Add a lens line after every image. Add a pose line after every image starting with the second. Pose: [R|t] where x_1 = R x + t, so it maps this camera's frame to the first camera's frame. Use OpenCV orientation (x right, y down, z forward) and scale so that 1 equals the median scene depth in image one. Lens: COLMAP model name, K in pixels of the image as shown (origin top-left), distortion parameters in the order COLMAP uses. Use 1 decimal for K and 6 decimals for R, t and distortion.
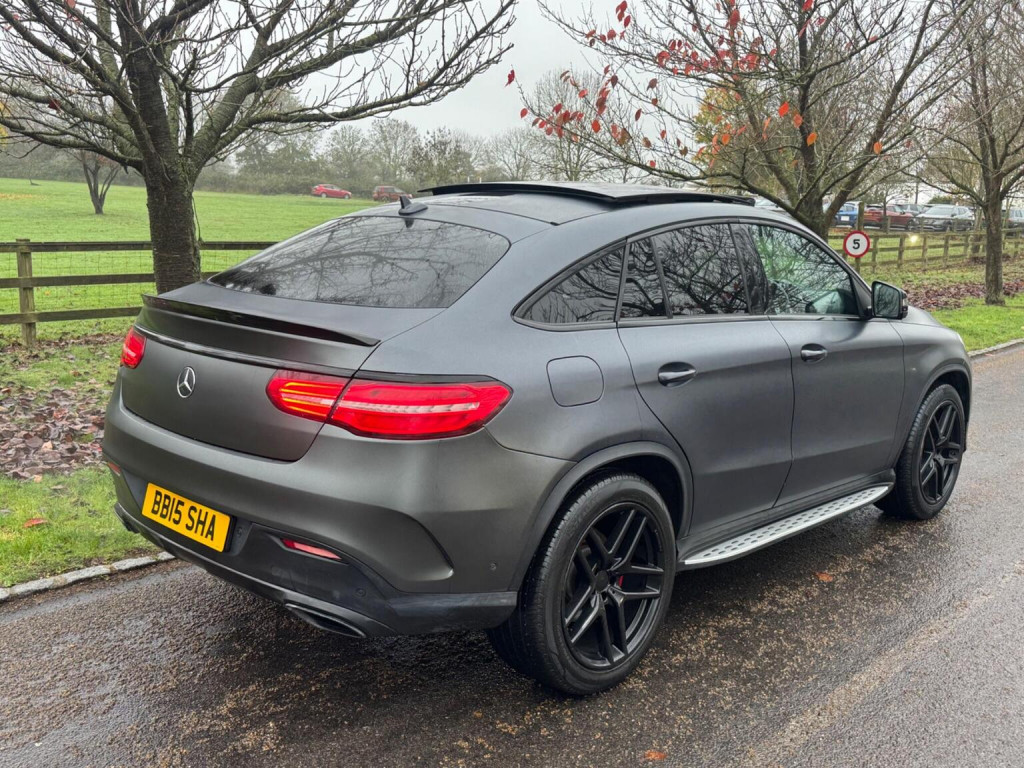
lens RADIAL K [[1025.6, 0, 510.0], [0, 1025.6, 393.1], [0, 0, 1]] dist [0.082017, 0.000000]
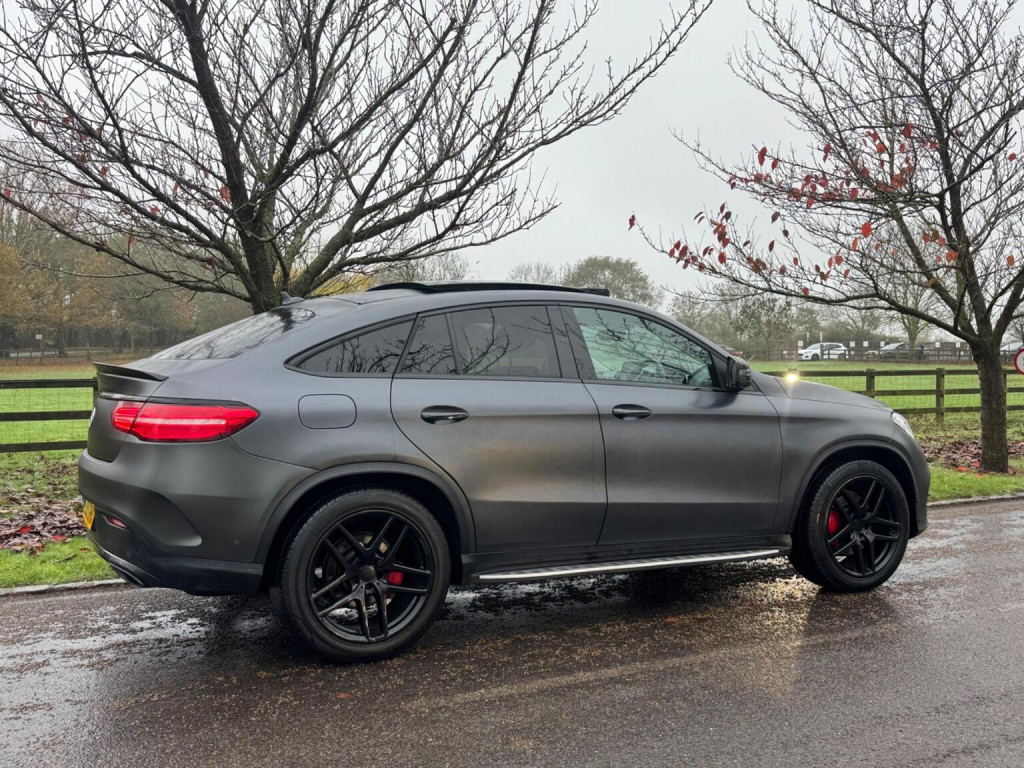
lens RADIAL K [[1025.6, 0, 510.4], [0, 1025.6, 387.1], [0, 0, 1]] dist [0.082017, 0.000000]
pose [[0.938601, -0.025207, -0.344081, 0.620036], [-0.031454, 0.986922, -0.158103, 0.133150], [0.343566, 0.159218, 0.925533, -0.139090]]
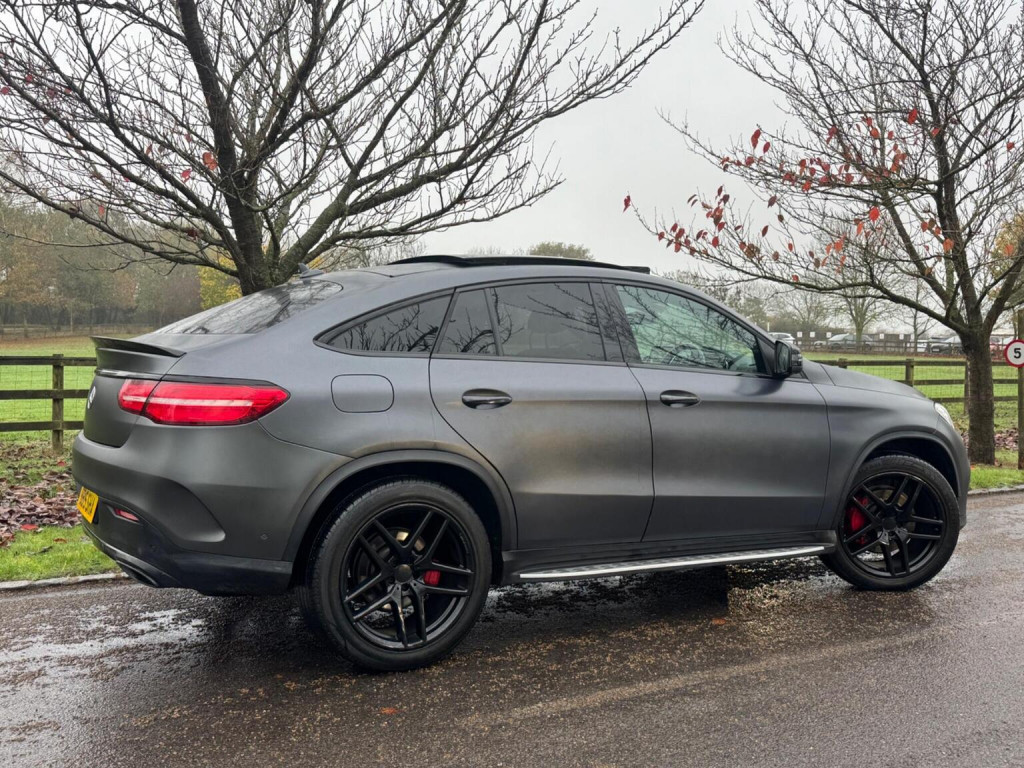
lens RADIAL K [[1025.6, 0, 512.6], [0, 1025.6, 381.7], [0, 0, 1]] dist [0.082017, 0.000000]
pose [[0.956161, -0.009324, -0.292692, 0.485031], [-0.036770, 0.987760, -0.151586, 0.124753], [0.290523, 0.155703, 0.944115, -0.080614]]
